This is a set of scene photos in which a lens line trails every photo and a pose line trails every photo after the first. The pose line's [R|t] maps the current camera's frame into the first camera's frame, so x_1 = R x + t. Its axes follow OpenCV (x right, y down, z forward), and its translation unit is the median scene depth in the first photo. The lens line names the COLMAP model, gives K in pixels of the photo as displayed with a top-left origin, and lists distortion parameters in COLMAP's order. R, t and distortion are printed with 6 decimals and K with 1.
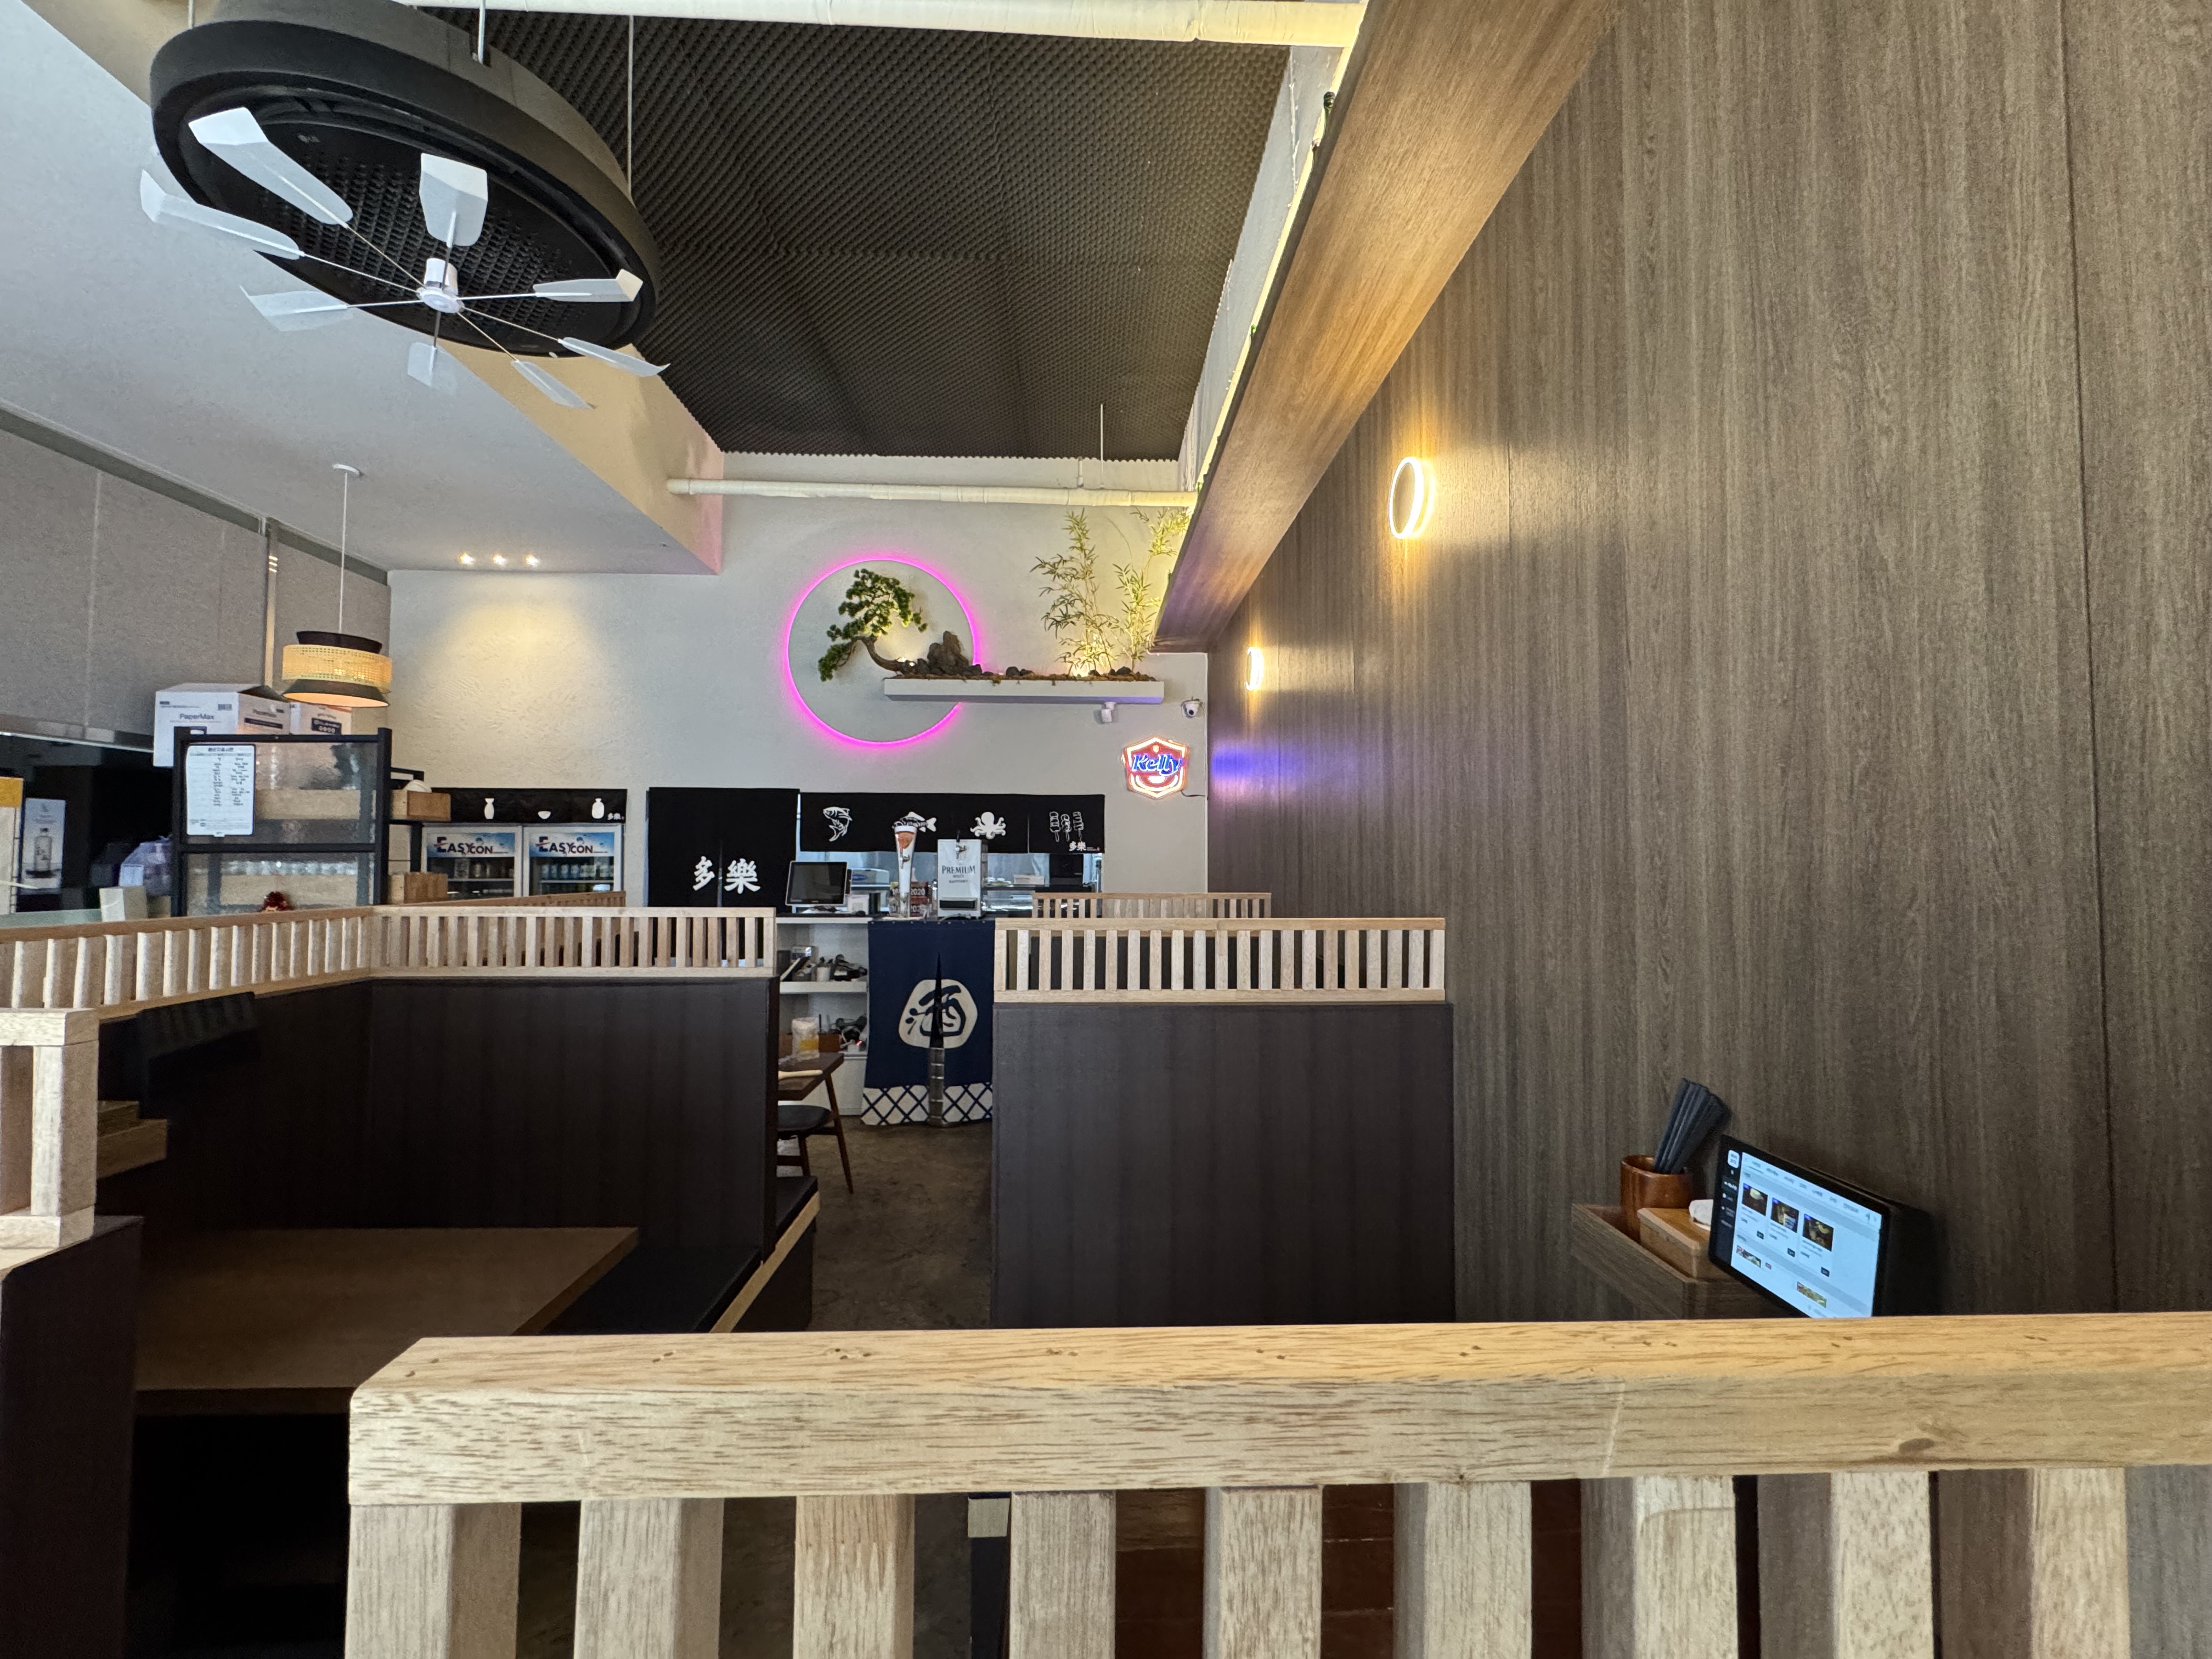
lens RADIAL K [[882.3, 0, 1106.0], [0, 882.3, 829.5], [0, 0, 1]] dist [-0.001995, -0.000138]
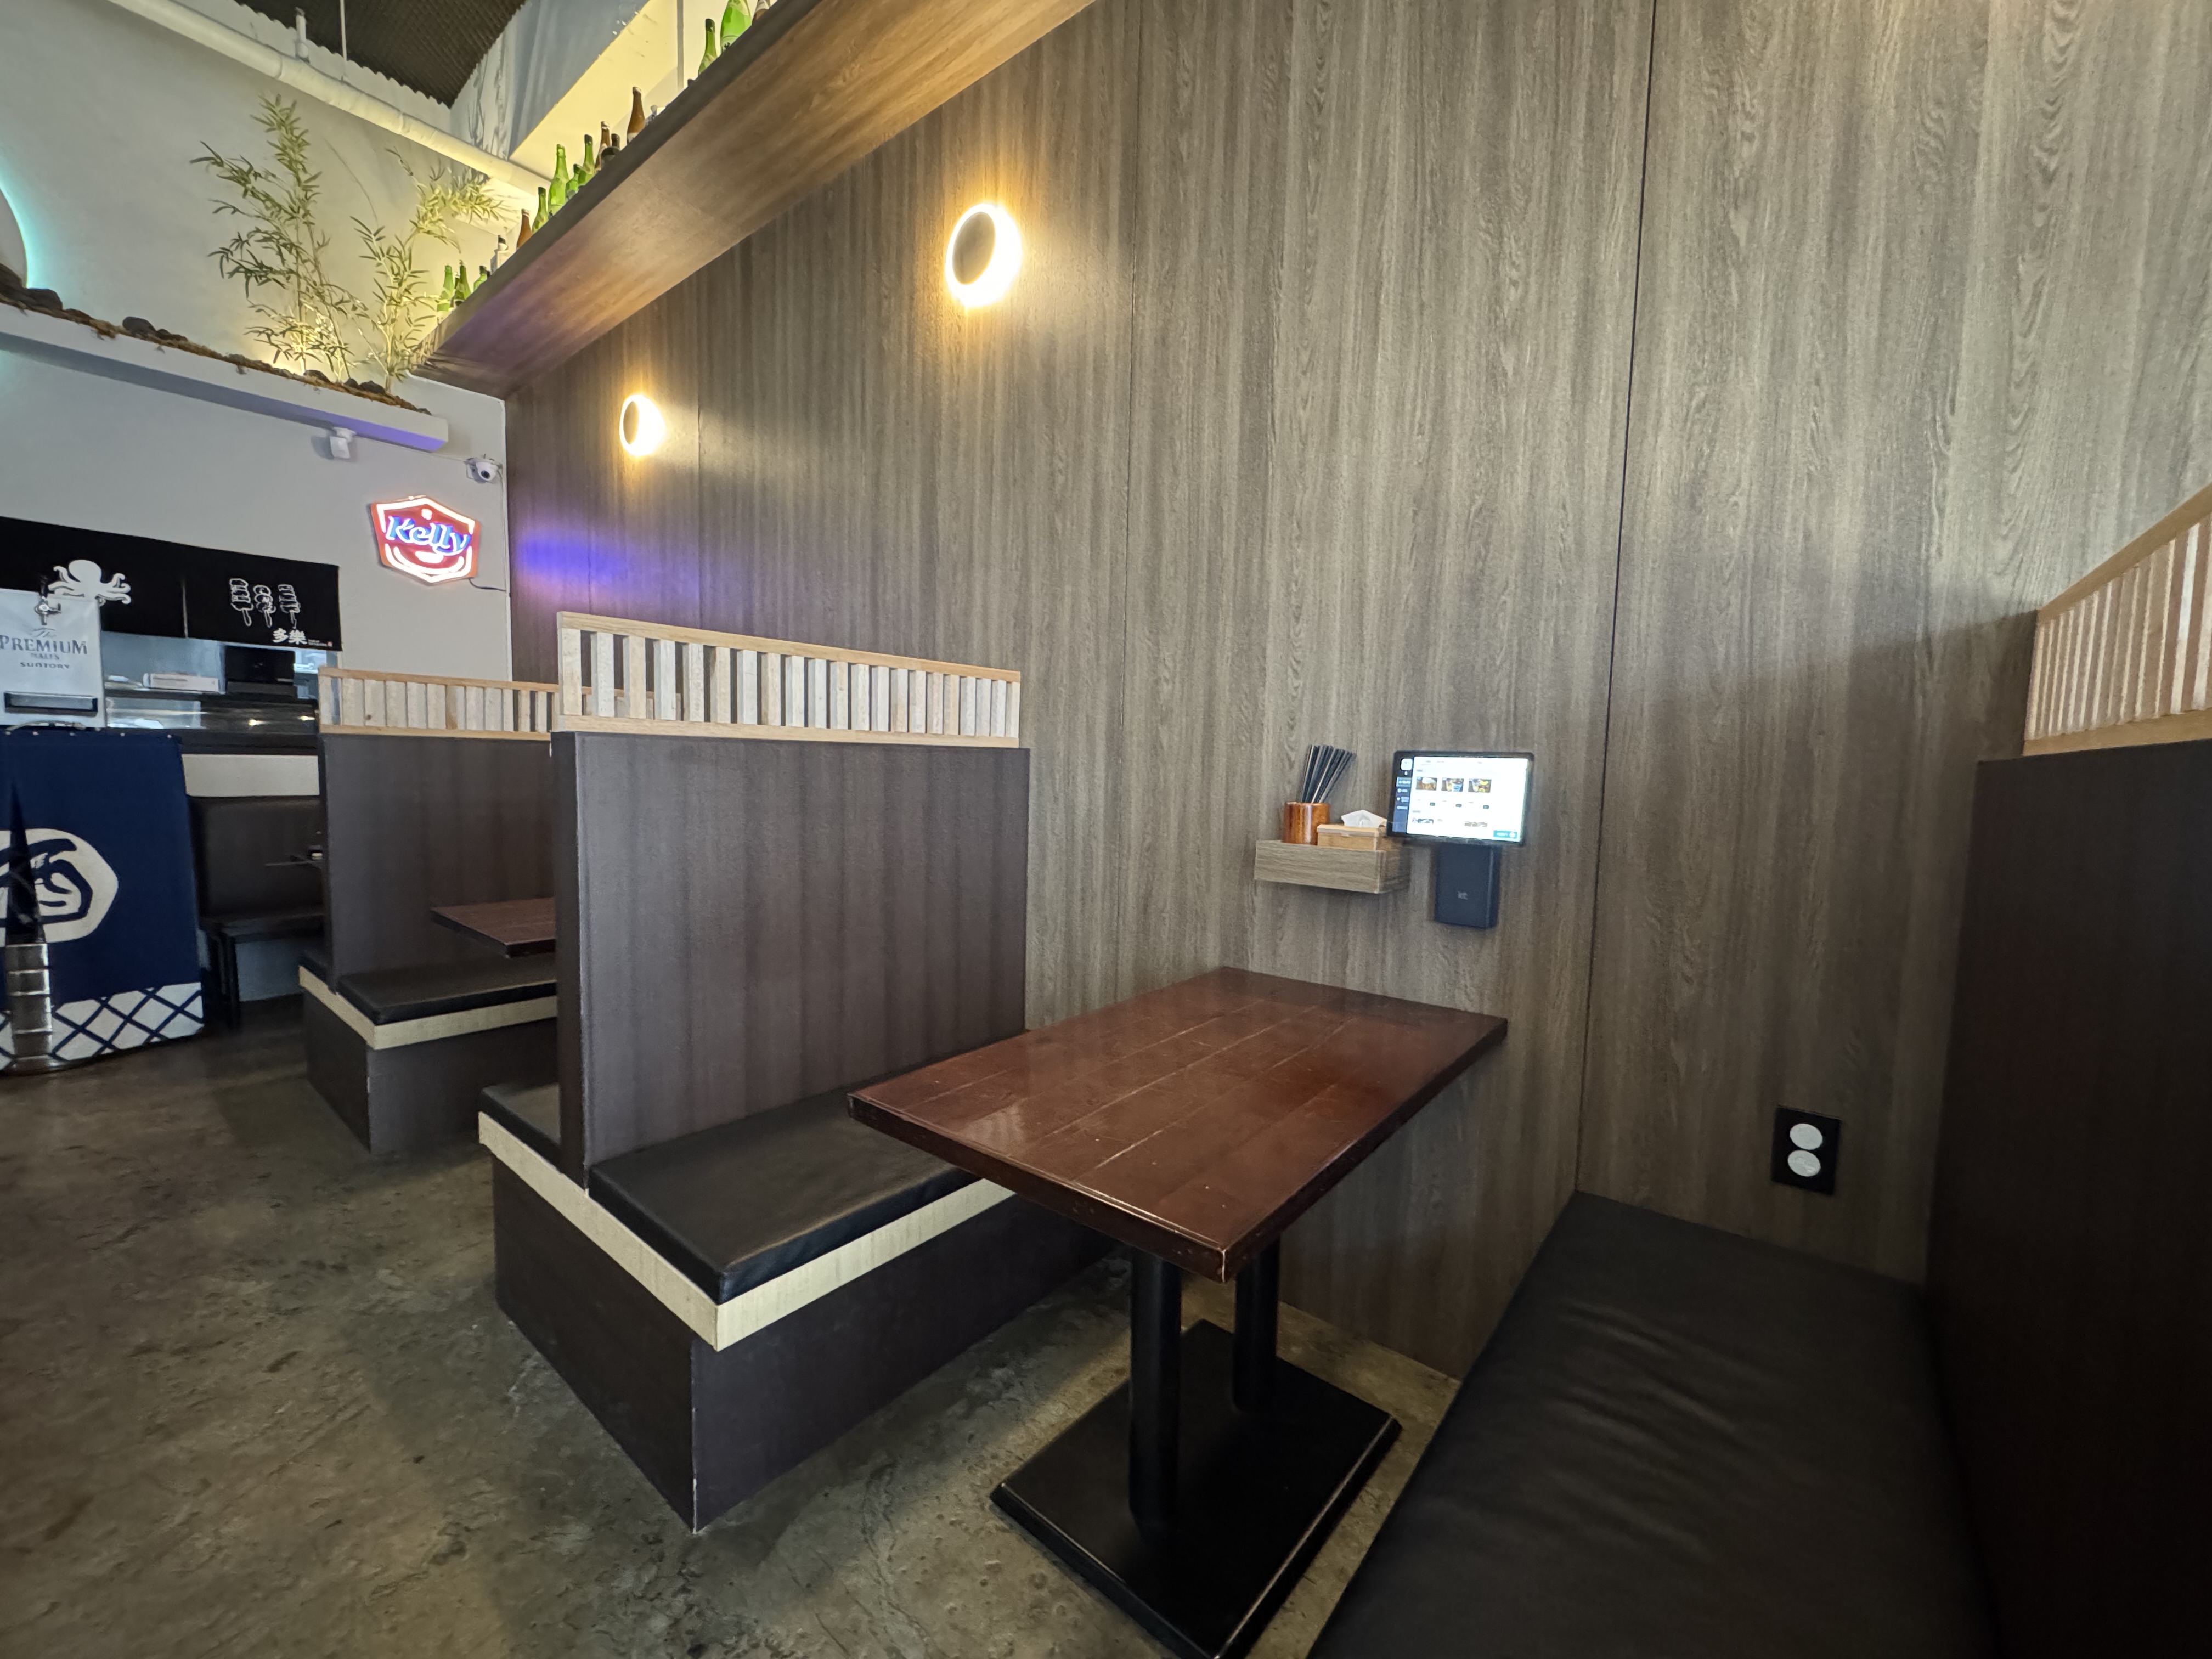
lens RADIAL K [[882.3, 0, 1106.0], [0, 882.3, 829.5], [0, 0, 1]] dist [-0.001995, -0.000138]
pose [[0.656289, -0.044706, 0.753184, -0.375133], [-0.050451, 0.993409, 0.102925, 0.178689], [-0.752821, -0.105548, 0.649708, 0.203071]]
